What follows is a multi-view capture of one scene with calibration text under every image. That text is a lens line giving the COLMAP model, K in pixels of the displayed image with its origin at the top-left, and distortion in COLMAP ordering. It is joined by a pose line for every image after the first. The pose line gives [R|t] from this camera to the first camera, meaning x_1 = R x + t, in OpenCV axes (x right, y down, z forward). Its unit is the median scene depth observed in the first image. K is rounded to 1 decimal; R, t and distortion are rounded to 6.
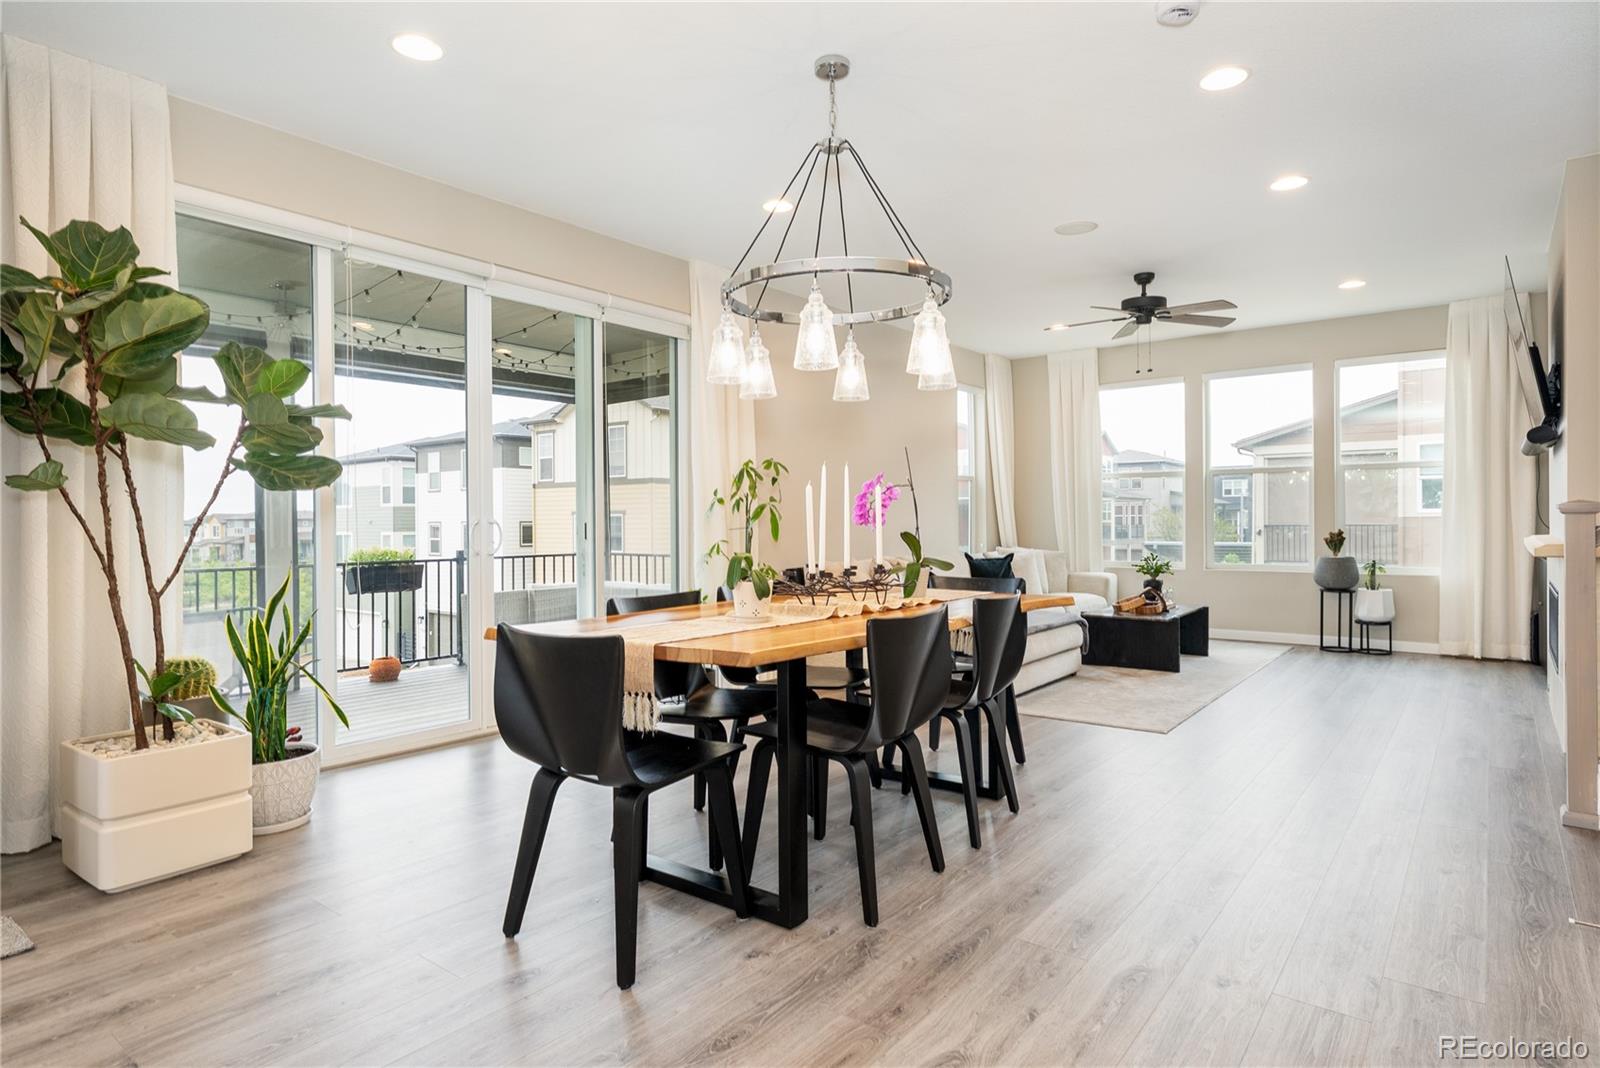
lens RADIAL K [[904.0, 0, 803.4], [0, 904.0, 519.7], [0, 0, 1]] dist [0.006560, -0.000952]
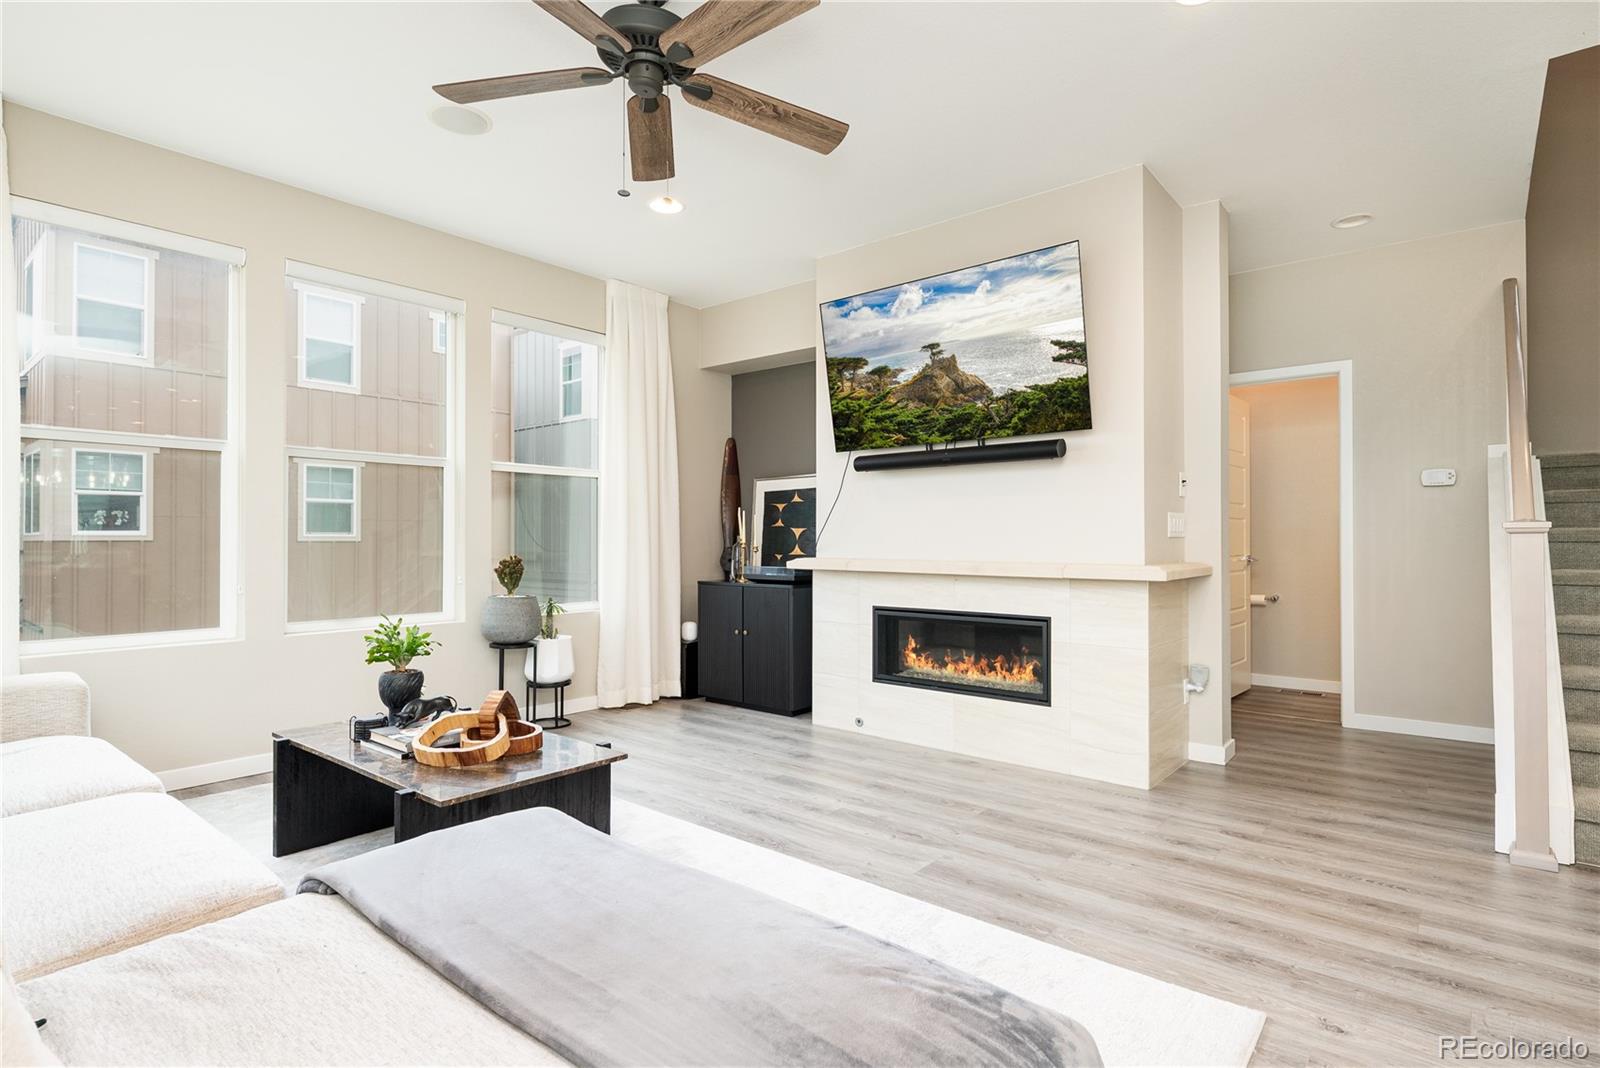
lens RADIAL K [[800.6, 0, 797.9], [0, 800.6, 528.7], [0, 0, 1]] dist [0.010111, -0.000387]
pose [[0.051885, 0.022035, 0.998410, -0.004617], [0.000668, 0.999756, -0.022100, 0.003849], [-0.998653, 0.001814, 0.051857, 0.767124]]
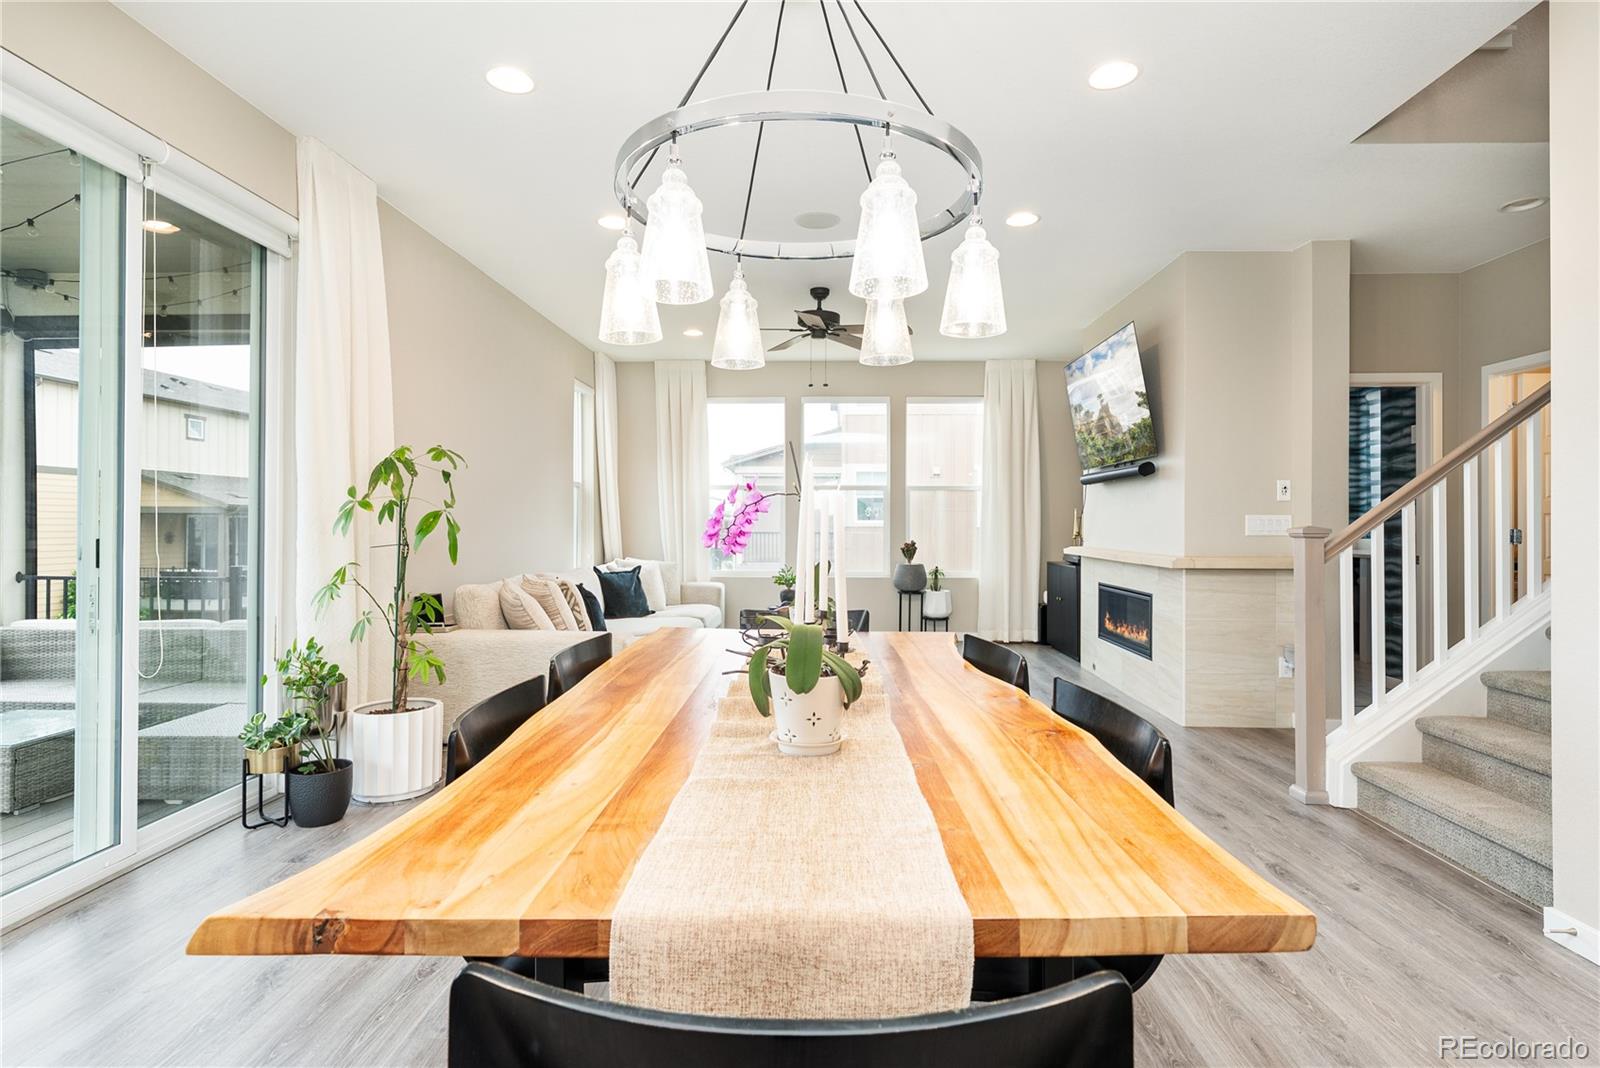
lens RADIAL K [[801.3, 0, 815.4], [0, 801.3, 524.0], [0, 0, 1]] dist [0.005409, -0.000553]
pose [[0.807276, 0.010475, 0.590081, -0.125601], [-0.010281, 0.999940, -0.003685, -0.005757], [-0.590084, -0.003092, 0.807336, 0.238465]]
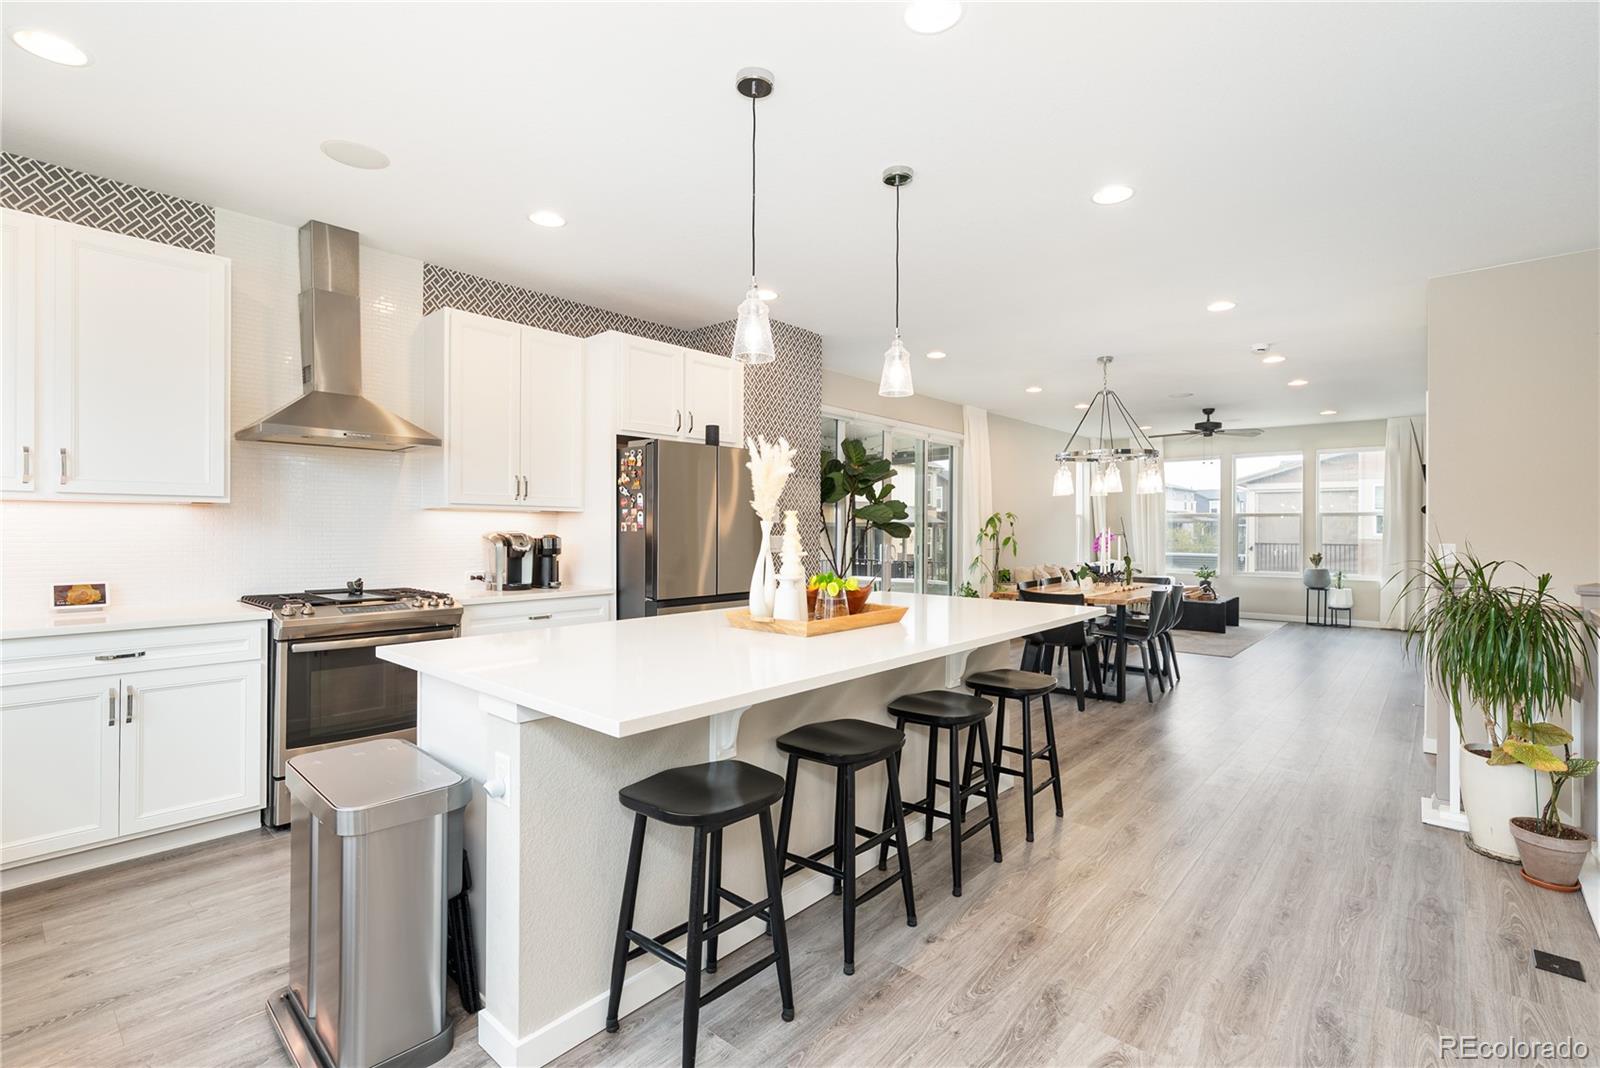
lens RADIAL K [[750.2, 0, 814.2], [0, 750.2, 522.7], [0, 0, 1]] dist [0.006182, 0.000331]
pose [[0.998801, 0.012889, -0.047233, -0.274920], [-0.013221, 0.999890, -0.006727, -0.022660], [0.047141, 0.007343, 0.998861, -0.432933]]
